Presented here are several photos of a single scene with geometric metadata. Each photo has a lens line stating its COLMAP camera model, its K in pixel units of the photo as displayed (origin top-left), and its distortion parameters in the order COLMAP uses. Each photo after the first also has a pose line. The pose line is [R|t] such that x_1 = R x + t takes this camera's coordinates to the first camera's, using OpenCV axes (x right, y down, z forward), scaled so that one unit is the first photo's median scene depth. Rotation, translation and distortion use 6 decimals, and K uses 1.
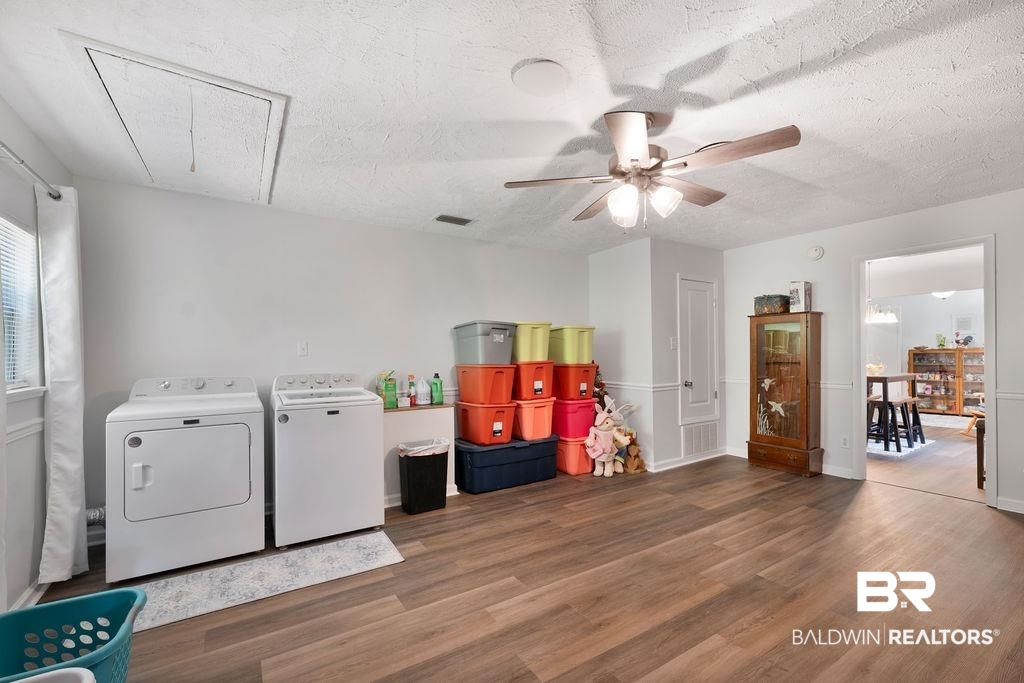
lens RADIAL K [[420.8, 0, 510.3], [0, 420.8, 350.1], [0, 0, 1]] dist [0.001929, 0.000046]
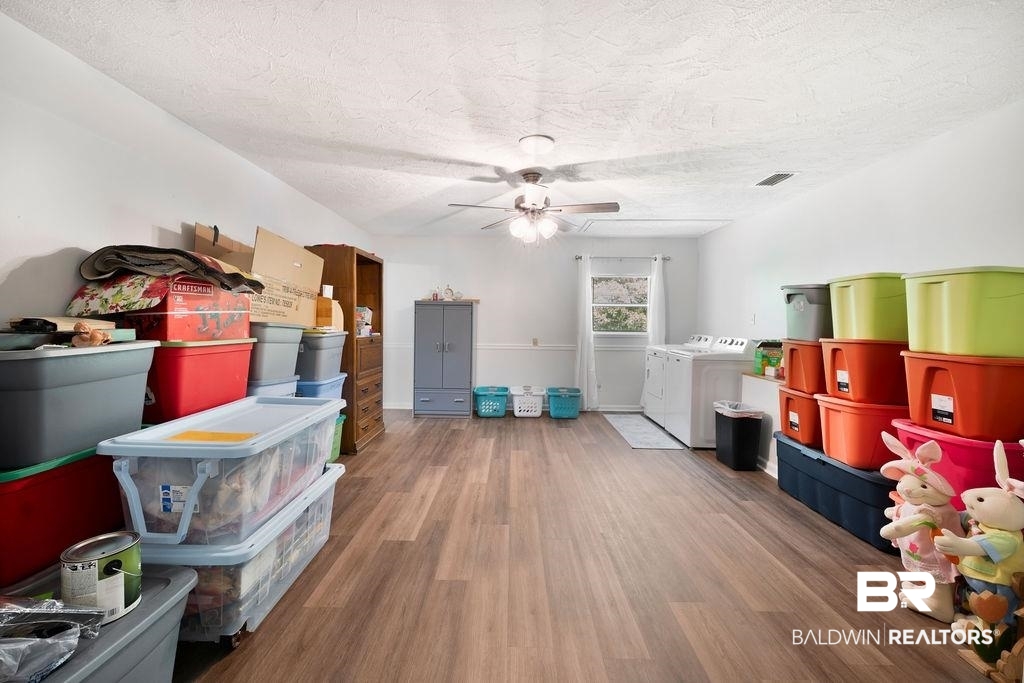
lens RADIAL K [[420.8, 0, 505.9], [0, 420.8, 315.6], [0, 0, 1]] dist [0.001929, 0.000046]
pose [[-0.538755, -0.001657, -0.842461, 1.020365], [0.003049, 0.999988, -0.003917, -0.009393], [0.842457, -0.004679, -0.538743, 1.067896]]
